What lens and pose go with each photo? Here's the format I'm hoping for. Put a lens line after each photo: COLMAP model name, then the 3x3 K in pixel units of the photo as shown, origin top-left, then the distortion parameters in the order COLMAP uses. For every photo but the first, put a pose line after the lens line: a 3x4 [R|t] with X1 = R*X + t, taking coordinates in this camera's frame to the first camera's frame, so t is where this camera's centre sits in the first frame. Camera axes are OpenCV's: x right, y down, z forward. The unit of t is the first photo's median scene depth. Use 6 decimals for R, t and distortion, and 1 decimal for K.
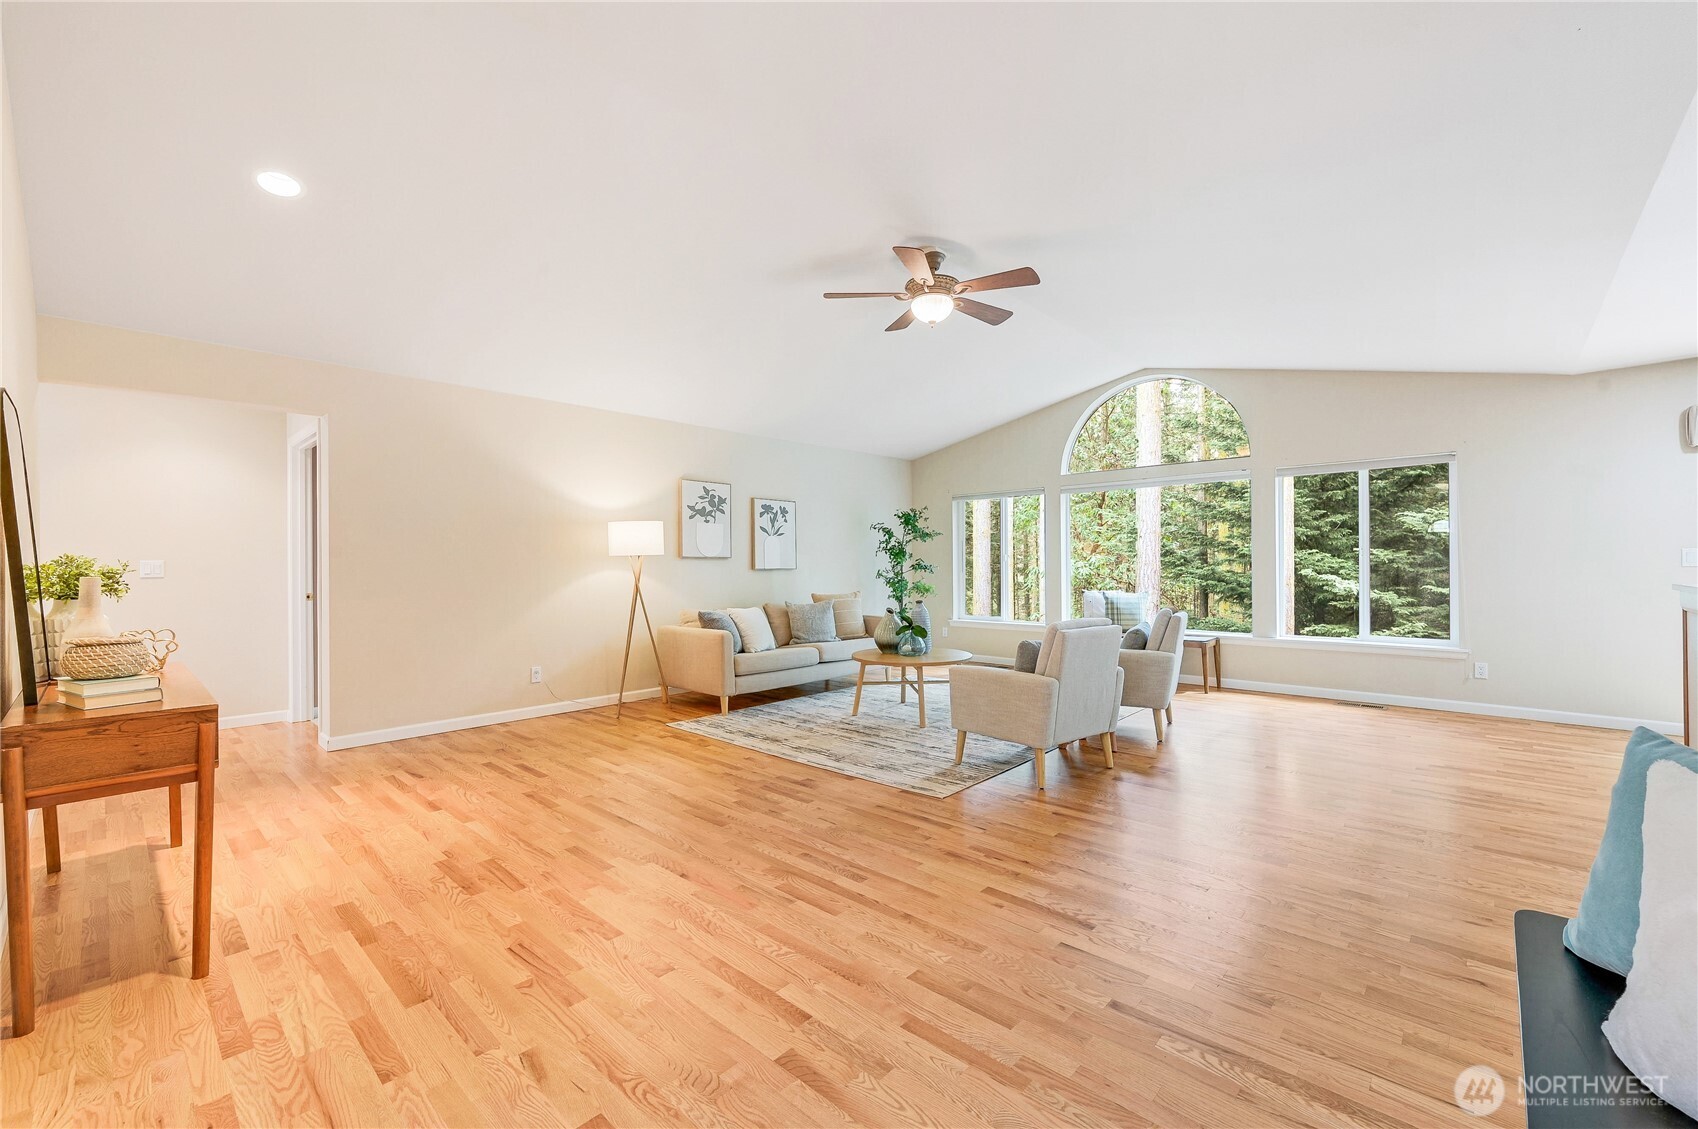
lens RADIAL K [[695.6, 0, 844.5], [0, 695.6, 559.2], [0, 0, 1]] dist [0.011508, 0.000106]
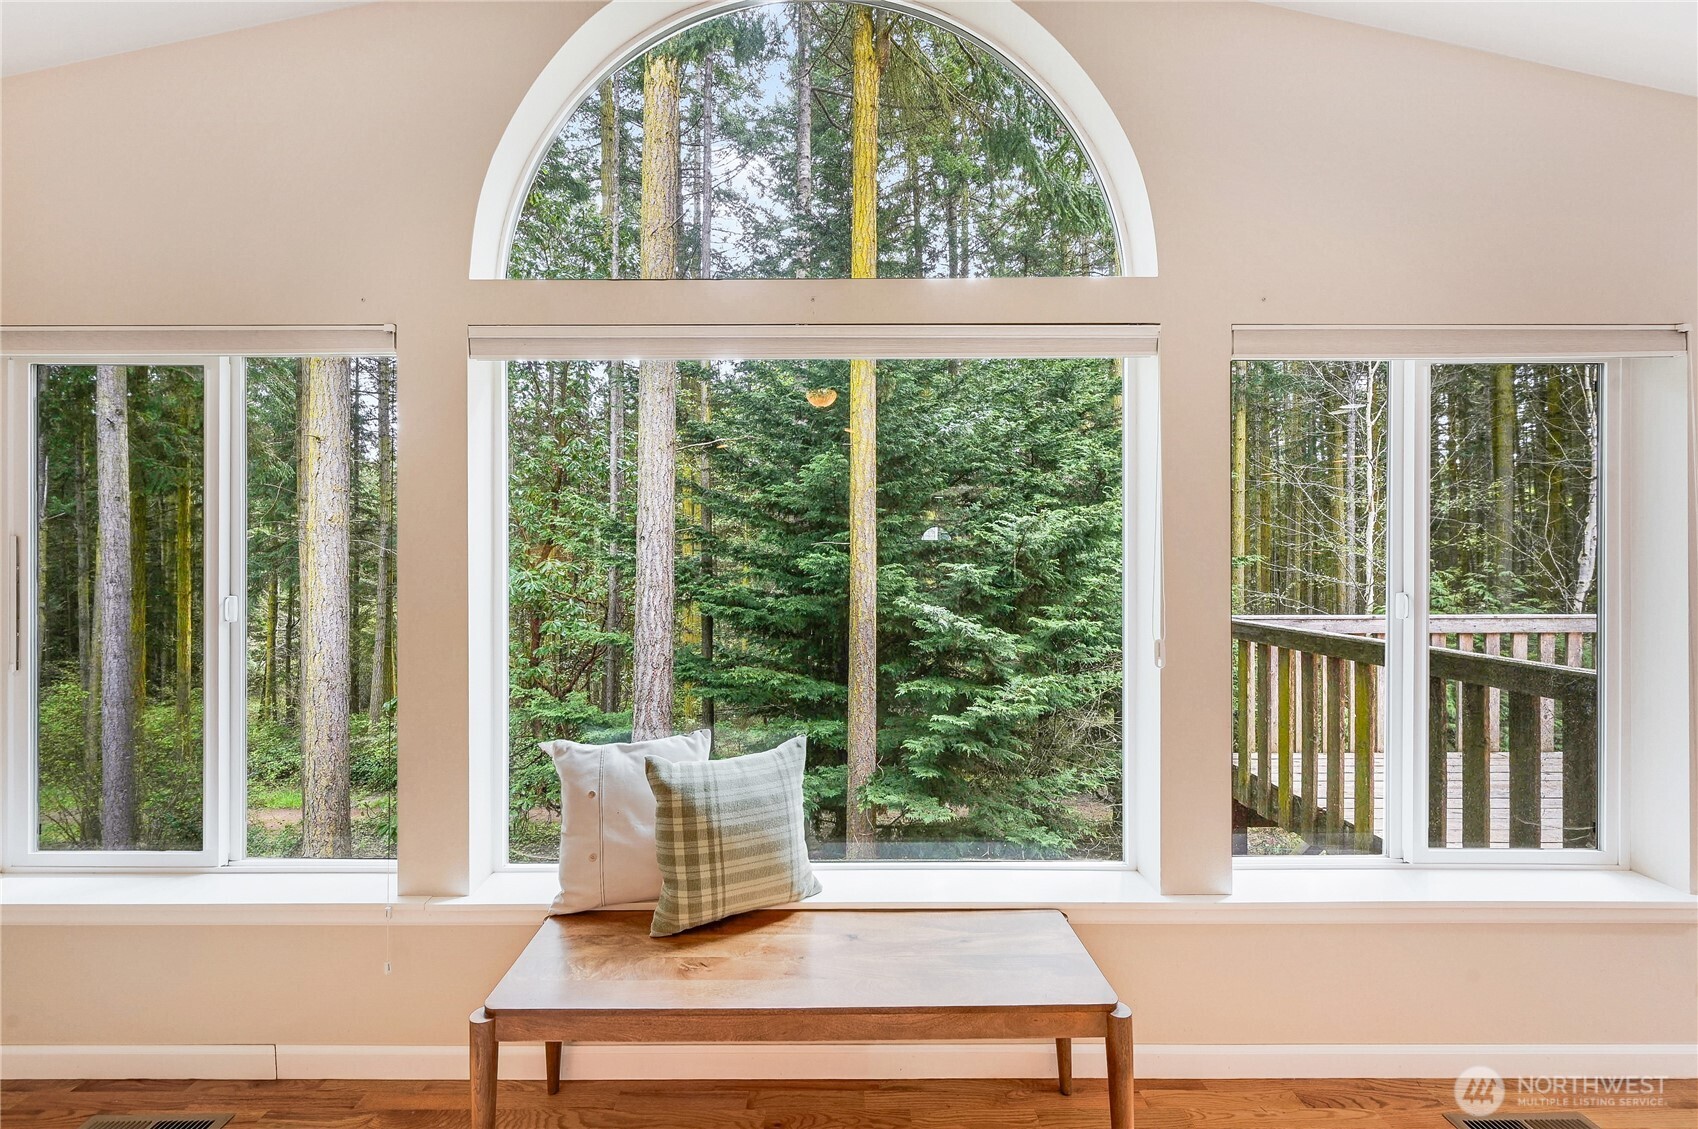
lens RADIAL K [[695.6, 0, 844.5], [0, 695.6, 559.2], [0, 0, 1]] dist [0.011508, 0.000106]
pose [[0.723374, 0.006810, 0.690422, 0.257040], [-0.009193, 0.999958, -0.000231, -0.025624], [-0.690395, -0.006180, 0.723406, 0.793430]]
